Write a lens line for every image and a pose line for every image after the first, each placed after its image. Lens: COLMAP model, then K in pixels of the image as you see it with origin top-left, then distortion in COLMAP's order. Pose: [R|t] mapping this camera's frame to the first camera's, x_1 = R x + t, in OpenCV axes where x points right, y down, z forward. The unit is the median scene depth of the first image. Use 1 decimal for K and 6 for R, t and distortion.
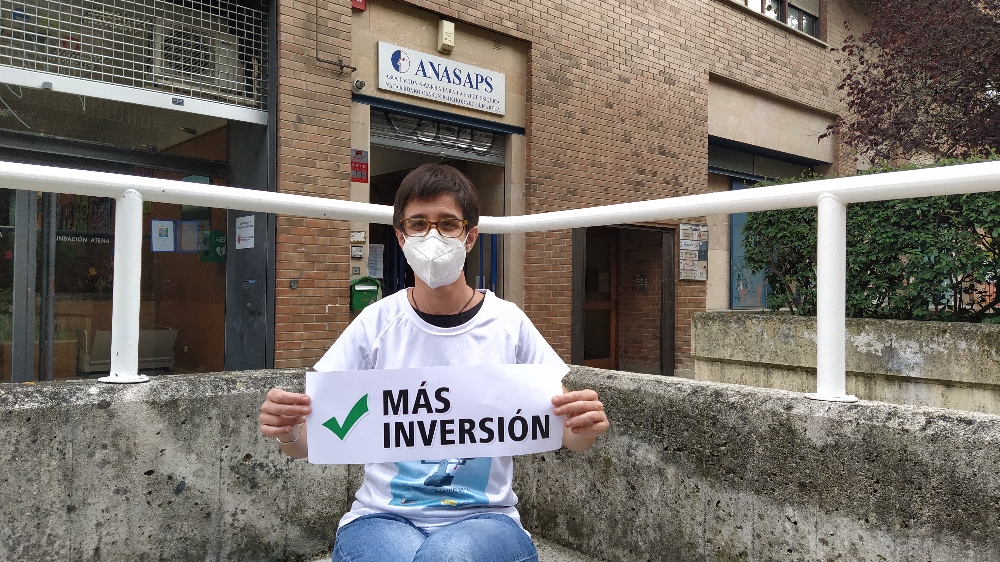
lens RADIAL K [[742.2, 0, 501.3], [0, 742.2, 284.1], [0, 0, 1]] dist [0.078285, -0.116570]
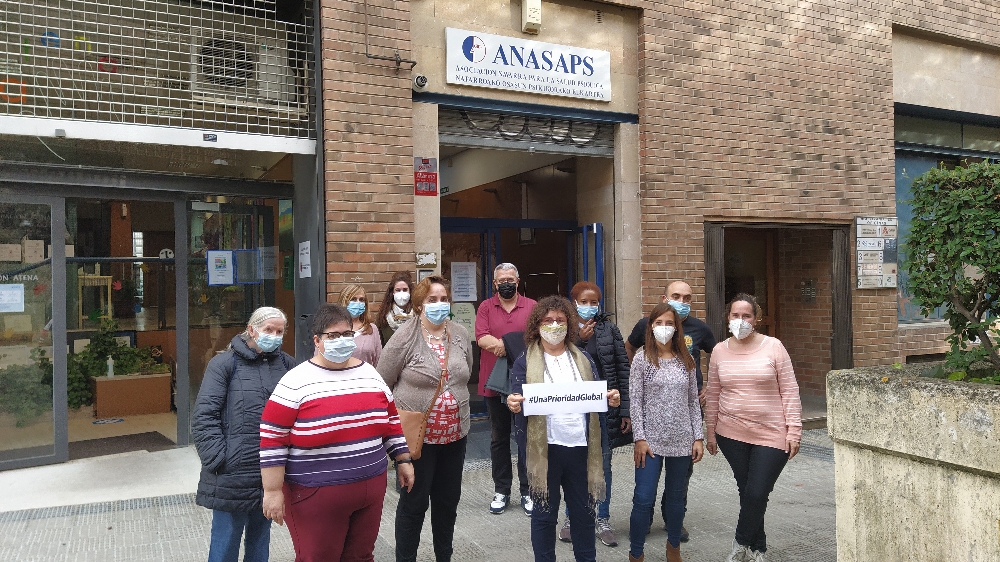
lens RADIAL K [[742.2, 0, 498.1], [0, 742.2, 283.5], [0, 0, 1]] dist [0.078285, -0.116570]
pose [[0.968405, -0.028456, -0.247753, 0.094042], [0.029944, 0.999549, 0.002236, -0.034166], [0.247578, -0.009584, 0.968821, 0.186759]]
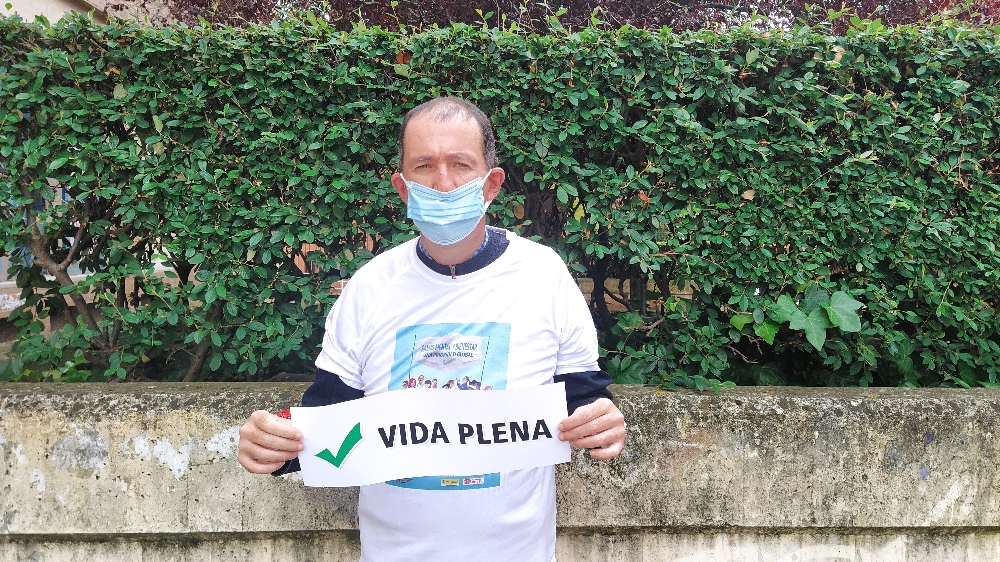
lens RADIAL K [[742.2, 0, 500.9], [0, 742.2, 278.7], [0, 0, 1]] dist [0.078285, -0.116570]
pose [[0.611914, -0.035832, 0.790112, 0.135180], [-0.011289, 0.998476, 0.054024, -0.020516], [-0.790844, -0.041977, 0.610577, 0.381412]]
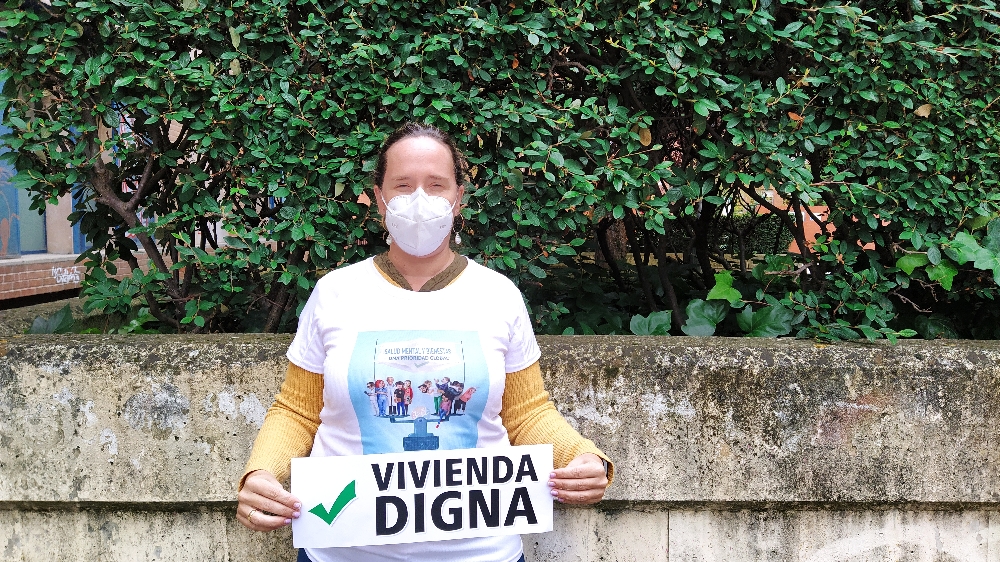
lens RADIAL K [[742.2, 0, 499.2], [0, 742.2, 281.6], [0, 0, 1]] dist [0.078285, -0.116570]
pose [[0.652782, -0.060820, 0.755101, 0.145200], [-0.001303, 0.996680, 0.081405, -0.005678], [-0.757545, -0.054123, 0.650535, 0.419361]]
